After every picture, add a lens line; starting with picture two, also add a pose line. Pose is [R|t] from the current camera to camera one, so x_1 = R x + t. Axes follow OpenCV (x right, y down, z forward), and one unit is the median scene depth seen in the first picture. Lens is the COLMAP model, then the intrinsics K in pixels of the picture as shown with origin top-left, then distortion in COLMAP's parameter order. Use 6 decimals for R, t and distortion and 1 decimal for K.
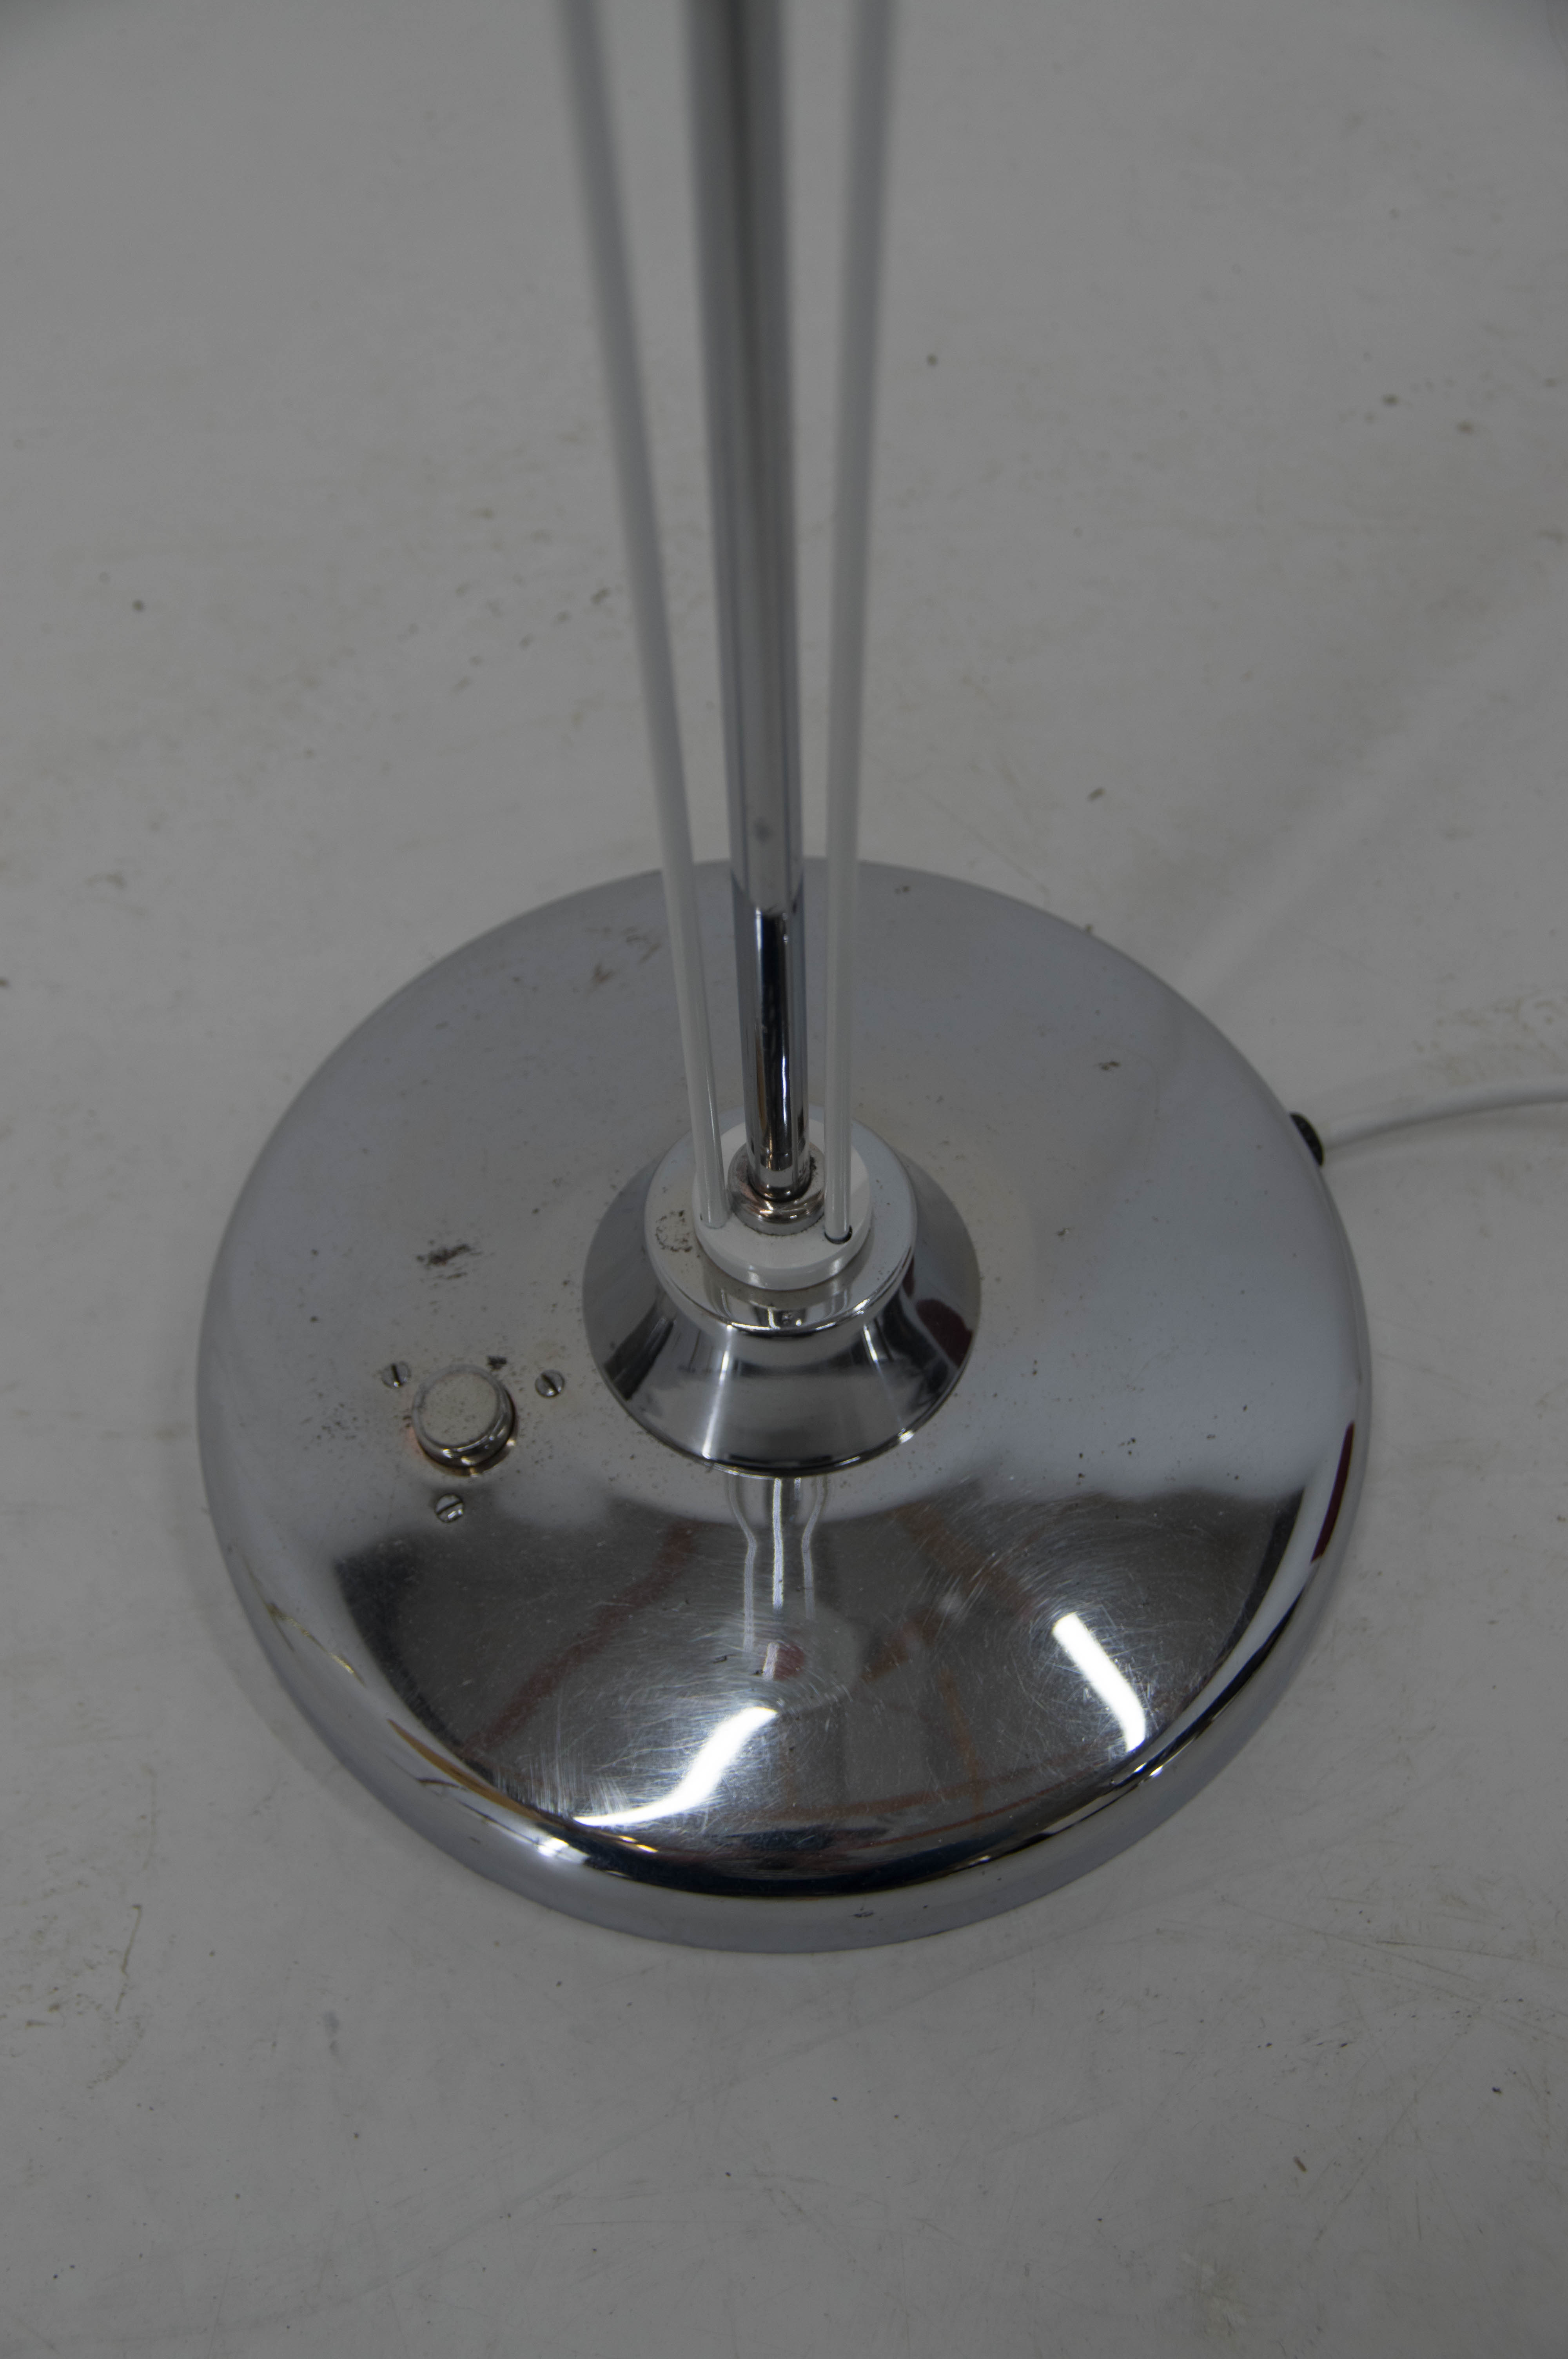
lens RADIAL K [[3057.5, 0, 786.9], [0, 3057.5, 1181.2], [0, 0, 1]] dist [0.026408, 0.000000]
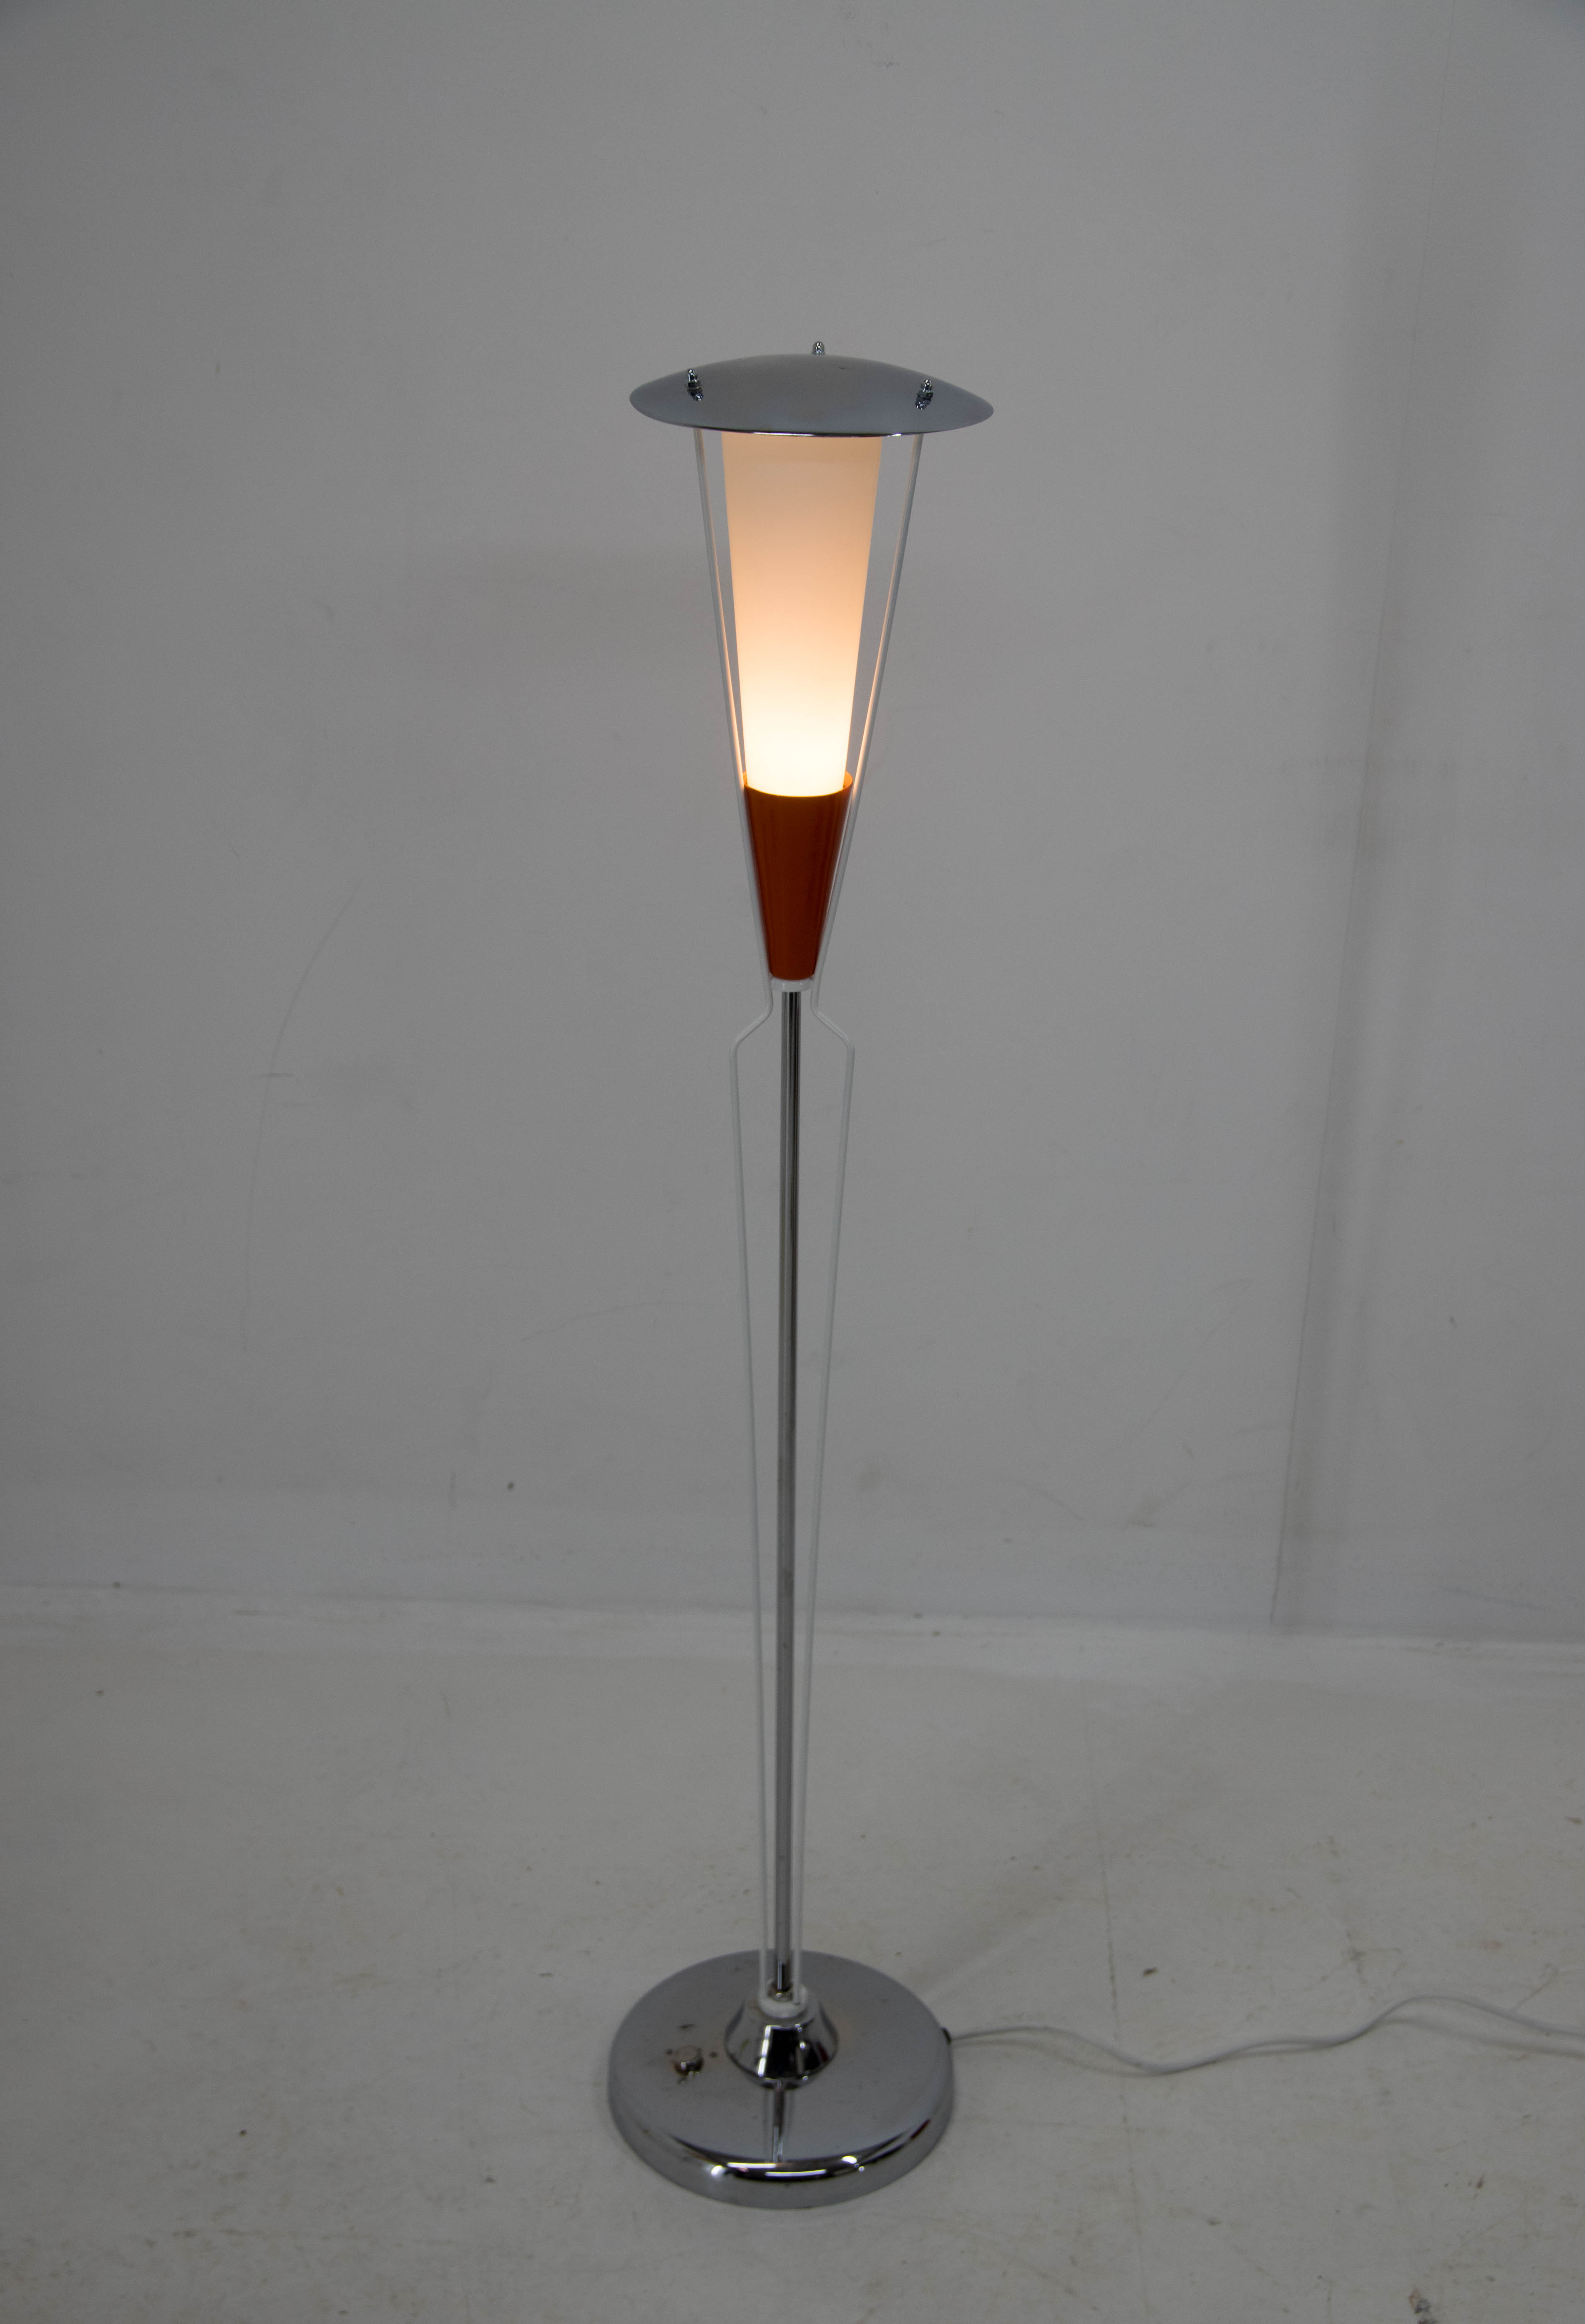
lens RADIAL K [[2951.8, 0, 790.2], [0, 2951.8, 1226.7], [0, 0, 1]] dist [0.018112, 0.000000]
pose [[0.995964, 0.061247, -0.065612, 0.168161], [-0.087707, 0.819404, -0.566466, 1.153896], [0.019069, 0.569934, 0.821469, -2.234258]]
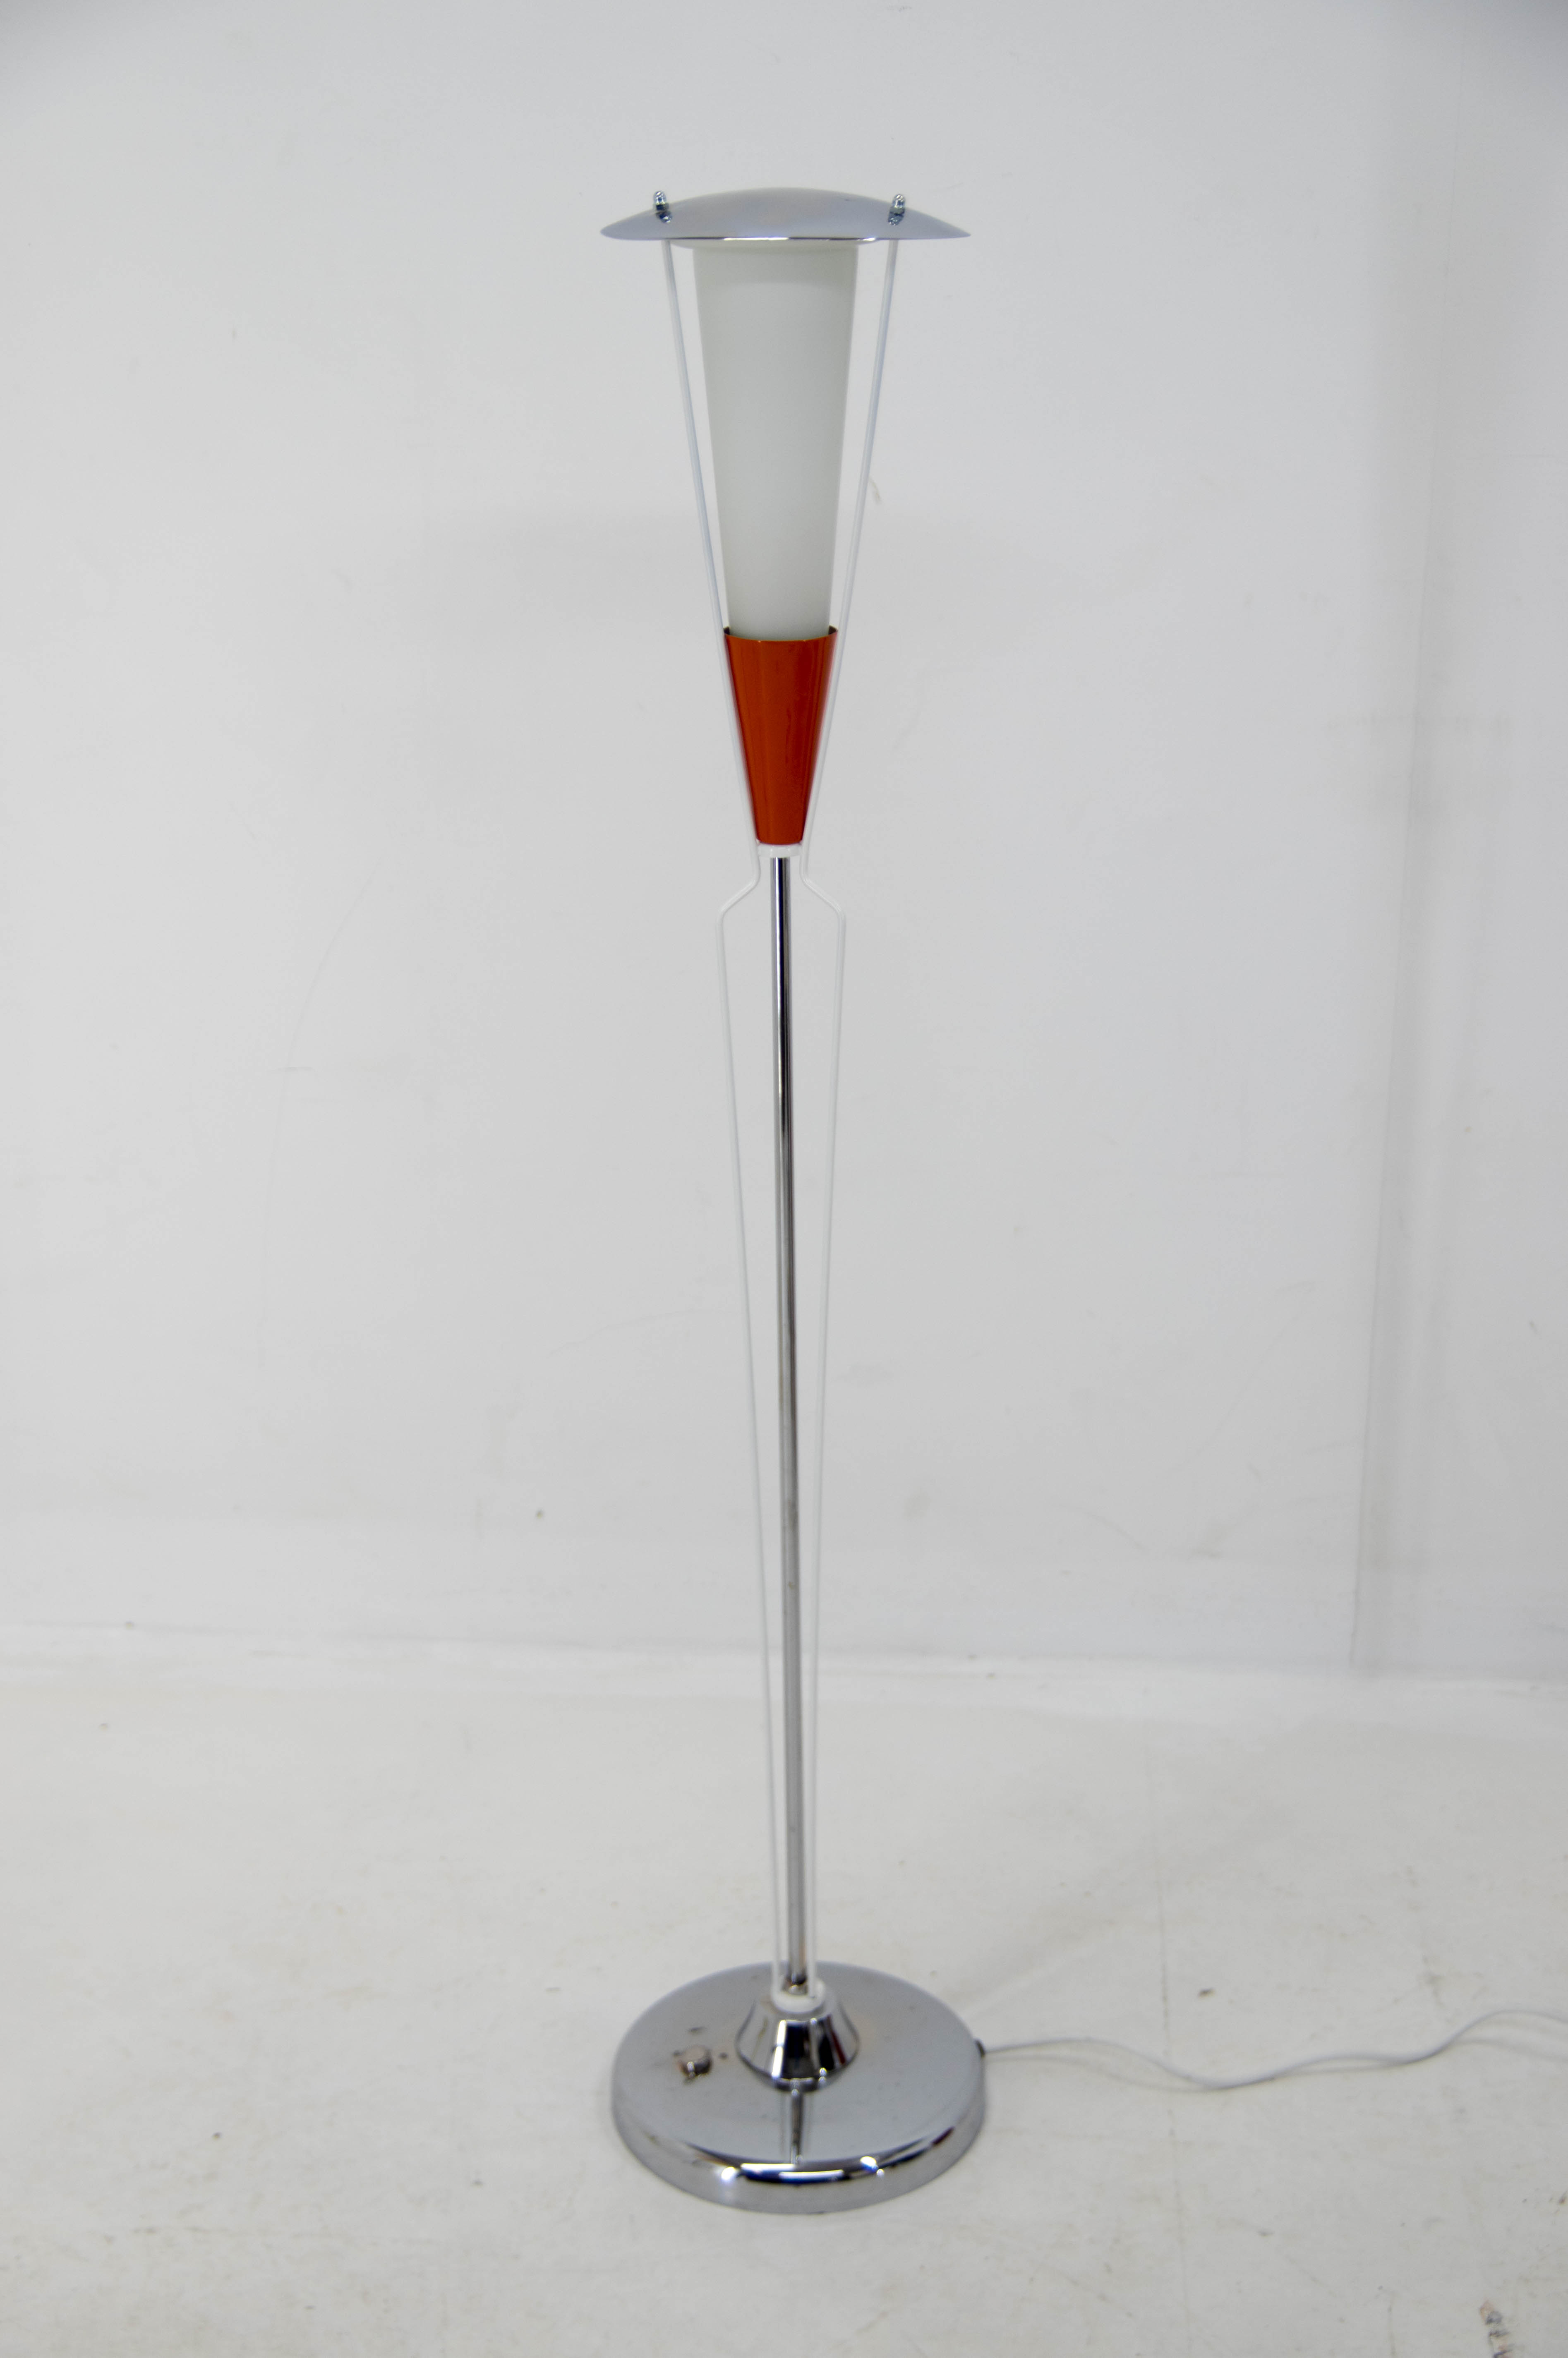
lens RADIAL K [[3056.8, 0, 788.4], [0, 3056.8, 1175.7], [0, 0, 1]] dist [0.026408, 0.000000]
pose [[0.991737, 0.046789, -0.119454, 0.322657], [-0.113563, 0.753333, -0.647760, 1.403236], [0.059680, 0.655973, 0.752421, -1.975496]]
